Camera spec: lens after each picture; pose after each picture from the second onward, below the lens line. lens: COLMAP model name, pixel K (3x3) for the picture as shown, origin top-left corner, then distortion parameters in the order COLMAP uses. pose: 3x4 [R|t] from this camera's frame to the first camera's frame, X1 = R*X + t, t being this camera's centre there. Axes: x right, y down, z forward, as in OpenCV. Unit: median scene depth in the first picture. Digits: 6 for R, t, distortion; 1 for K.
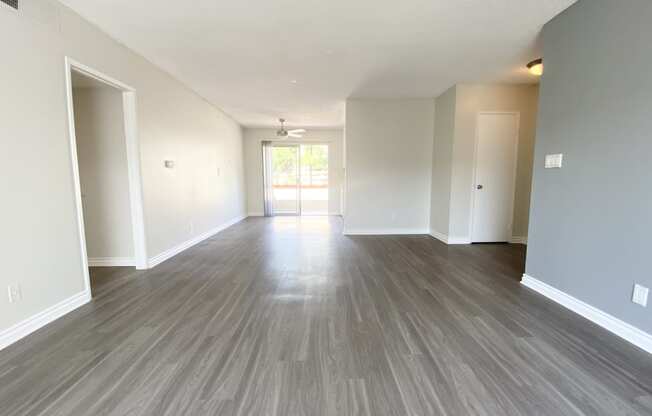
lens RADIAL K [[264.7, 0, 327.9], [0, 264.7, 203.6], [0, 0, 1]] dist [0.000433, -0.000881]
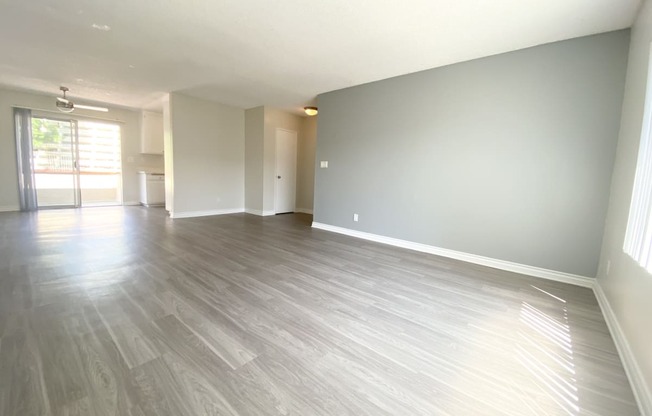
lens RADIAL K [[264.7, 0, 324.2], [0, 264.7, 204.1], [0, 0, 1]] dist [0.000433, -0.000881]
pose [[0.667733, -0.045374, 0.743016, -0.370375], [0.024255, 0.998937, 0.039205, 0.036200], [-0.744005, -0.008156, 0.668124, -0.204570]]
